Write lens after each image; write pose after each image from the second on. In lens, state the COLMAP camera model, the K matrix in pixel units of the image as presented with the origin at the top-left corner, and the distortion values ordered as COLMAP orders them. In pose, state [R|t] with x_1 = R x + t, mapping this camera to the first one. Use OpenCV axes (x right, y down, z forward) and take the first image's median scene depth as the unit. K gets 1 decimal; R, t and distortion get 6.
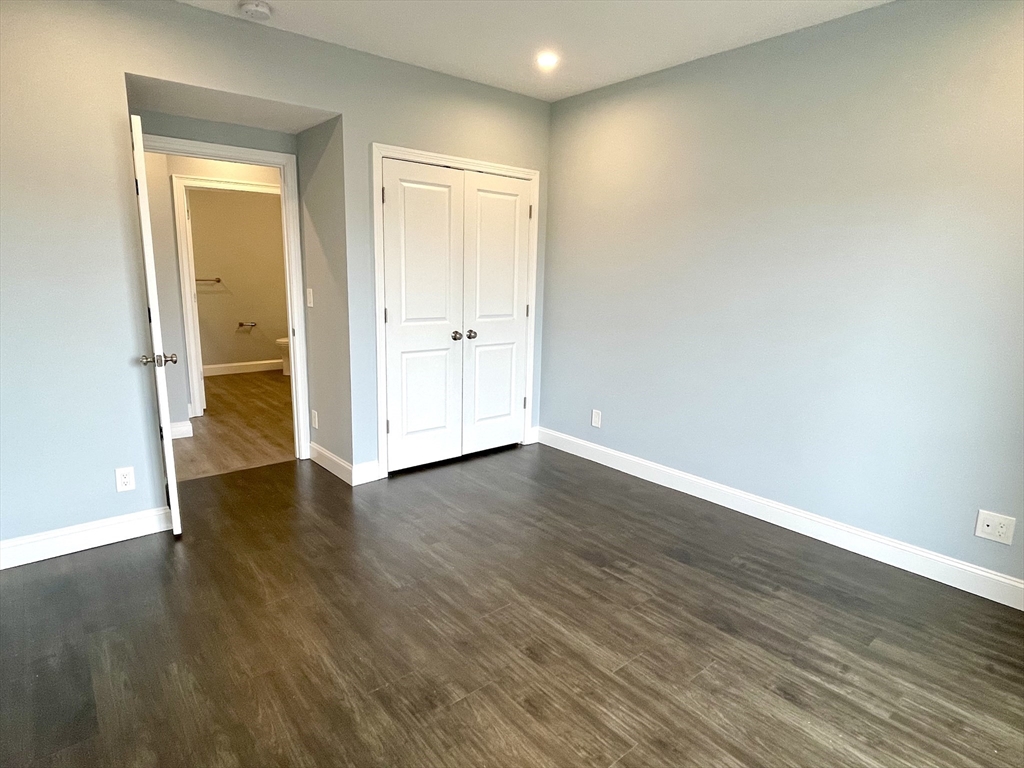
lens RADIAL K [[564.9, 0, 513.4], [0, 564.9, 384.5], [0, 0, 1]] dist [0.001171, -0.000128]
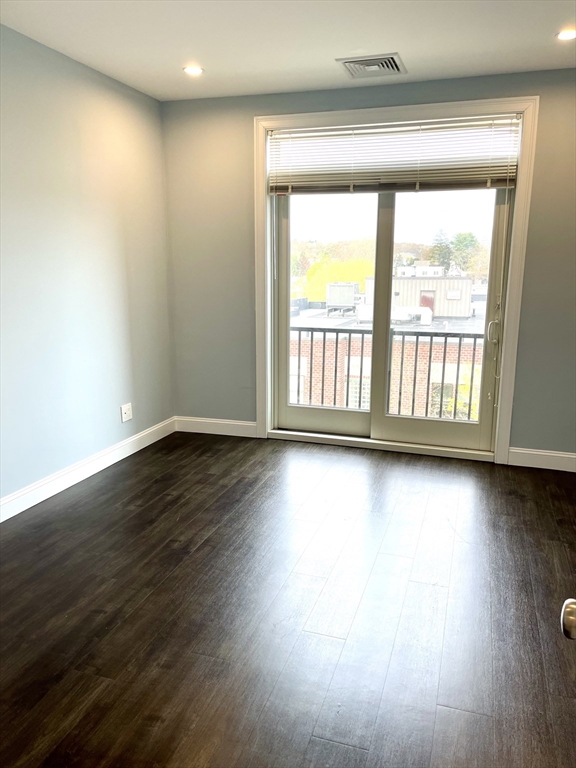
lens RADIAL K [[579.2, 0, 288.3], [0, 579.2, 384.2], [0, 0, 1]] dist [0.041864, -0.008996]
pose [[-0.512839, -0.196693, 0.835649, -0.820285], [0.151719, 0.937312, 0.313732, -0.294957], [-0.844972, 0.287677, -0.450848, 1.310431]]
